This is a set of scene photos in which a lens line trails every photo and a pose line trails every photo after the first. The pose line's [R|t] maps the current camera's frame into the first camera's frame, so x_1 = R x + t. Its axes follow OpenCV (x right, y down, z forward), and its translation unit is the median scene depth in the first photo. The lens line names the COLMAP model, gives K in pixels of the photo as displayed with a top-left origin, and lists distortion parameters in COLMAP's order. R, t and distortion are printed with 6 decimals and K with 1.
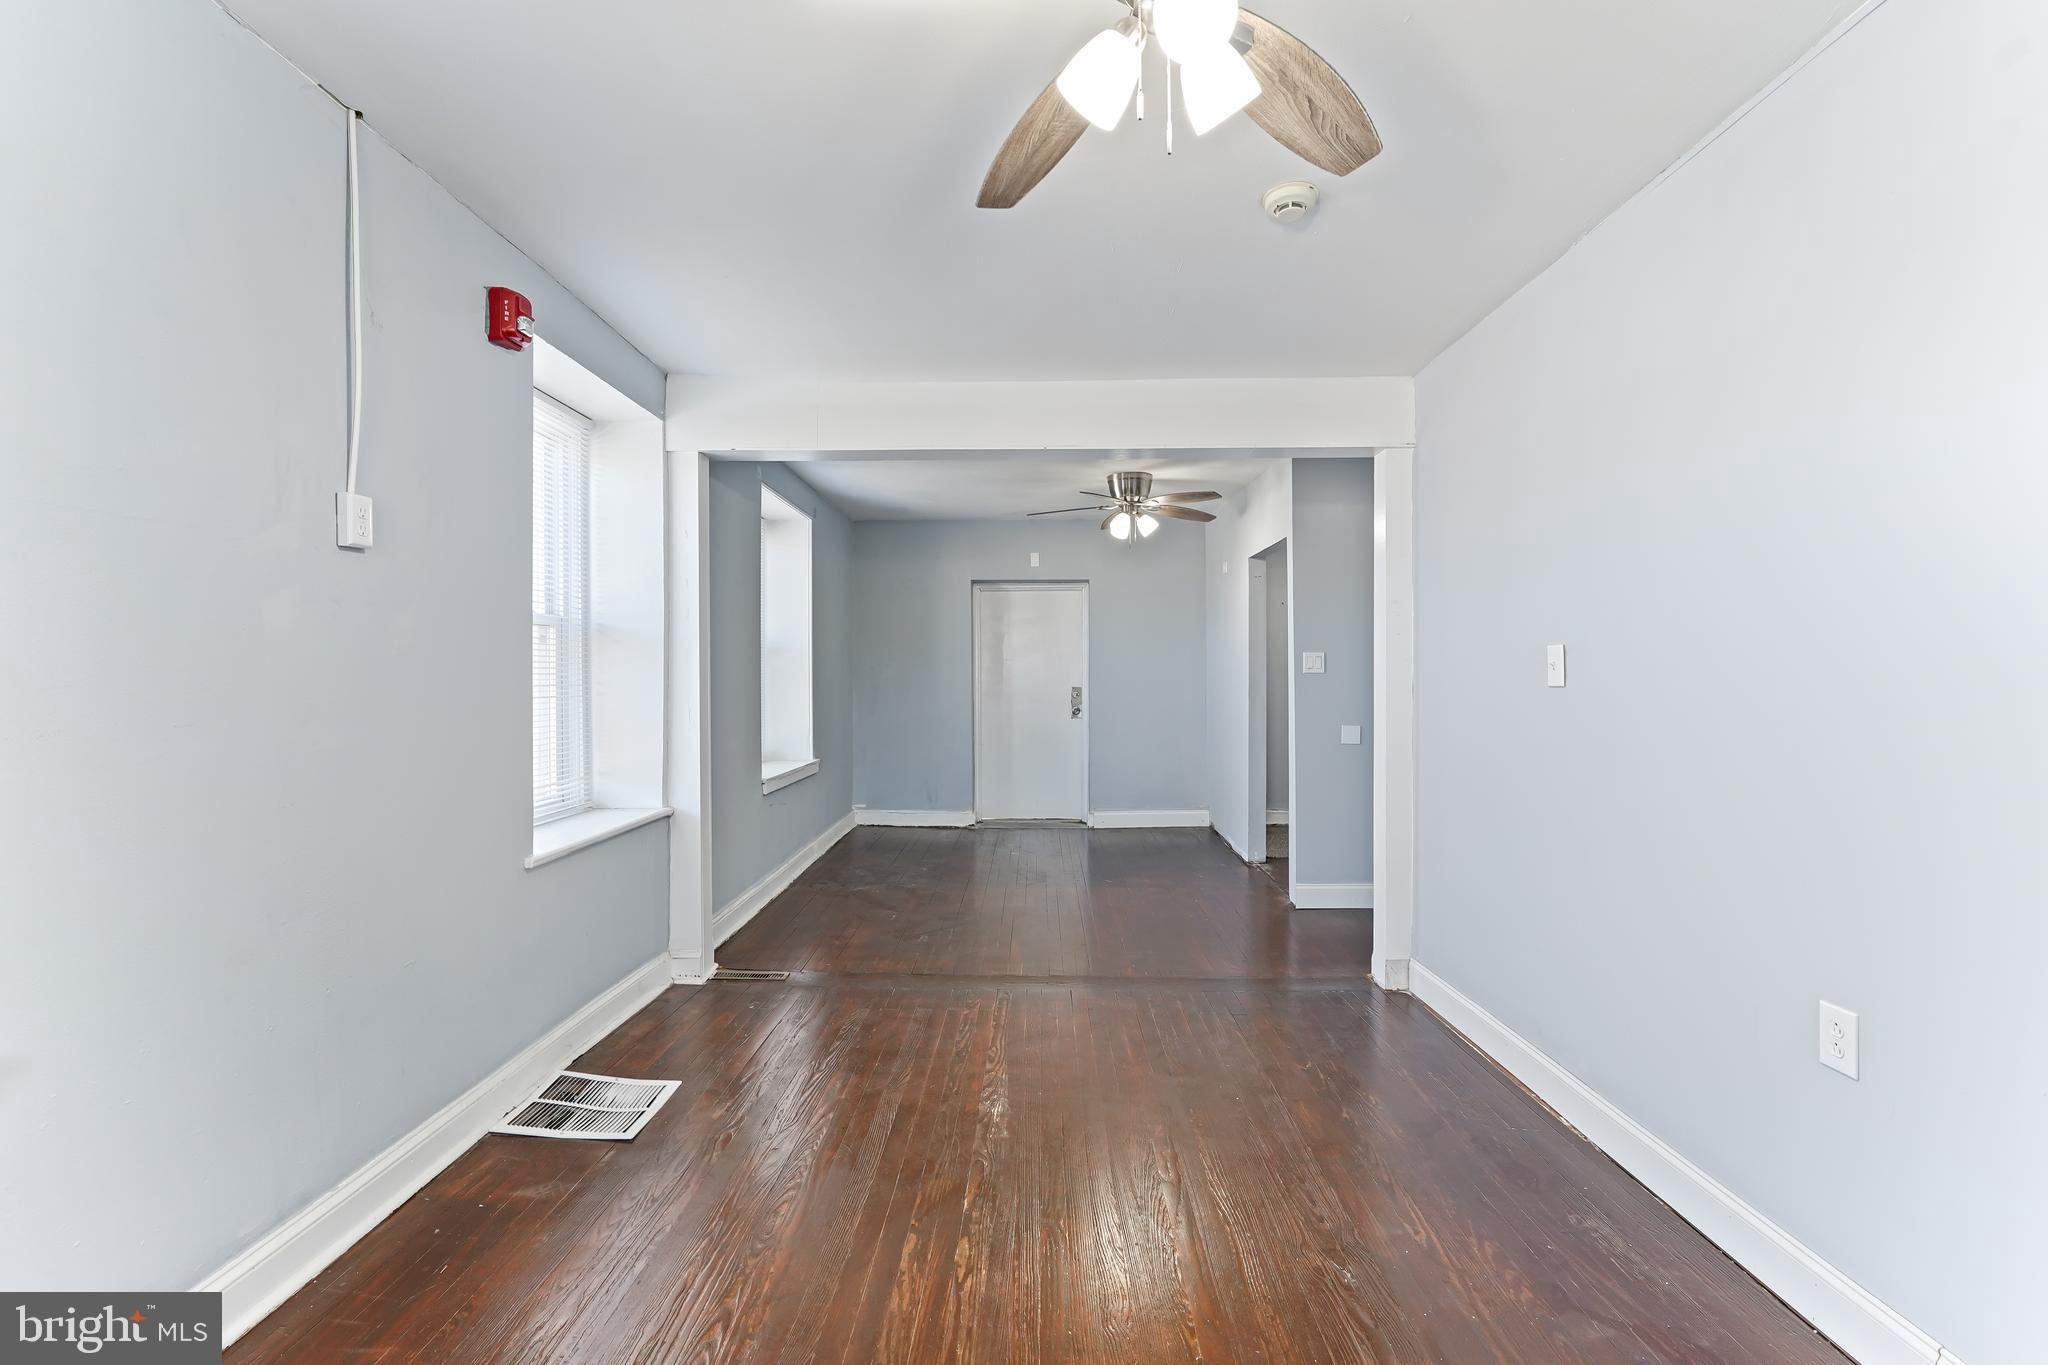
lens RADIAL K [[869.5, 0, 1011.5], [0, 869.5, 676.9], [0, 0, 1]] dist [-0.013102, -0.000266]
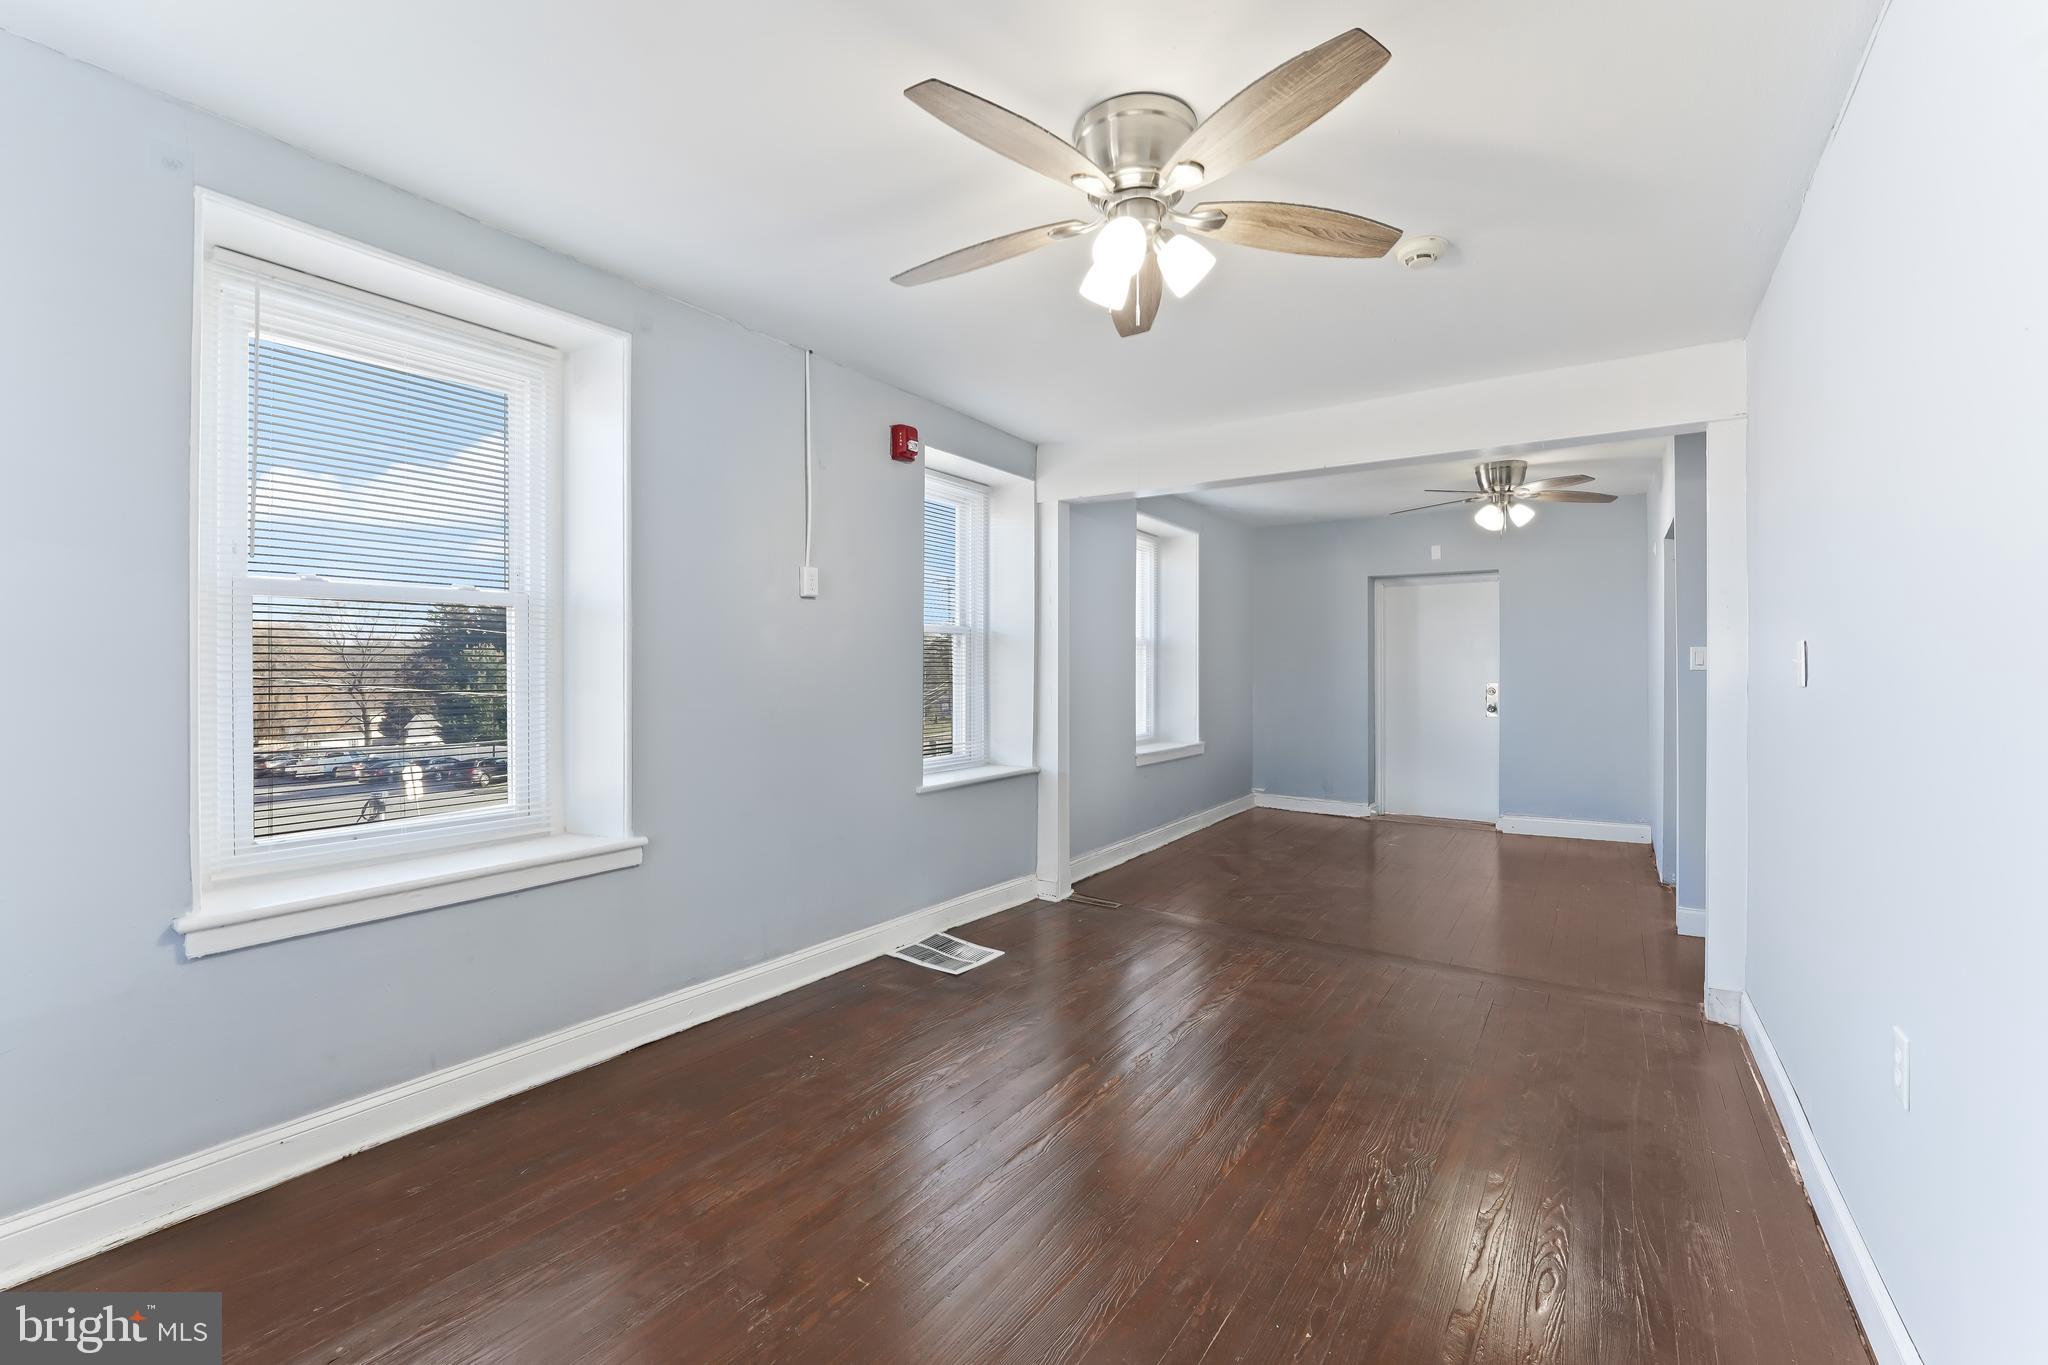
lens RADIAL K [[850.8, 0, 1018.5], [0, 850.8, 667.8], [0, 0, 1]] dist [0.001980, 0.000097]
pose [[0.843011, 0.003629, -0.537885, 0.295517], [-0.005347, 0.999984, -0.001633, -0.001623], [0.537870, 0.004252, 0.843017, -0.134020]]
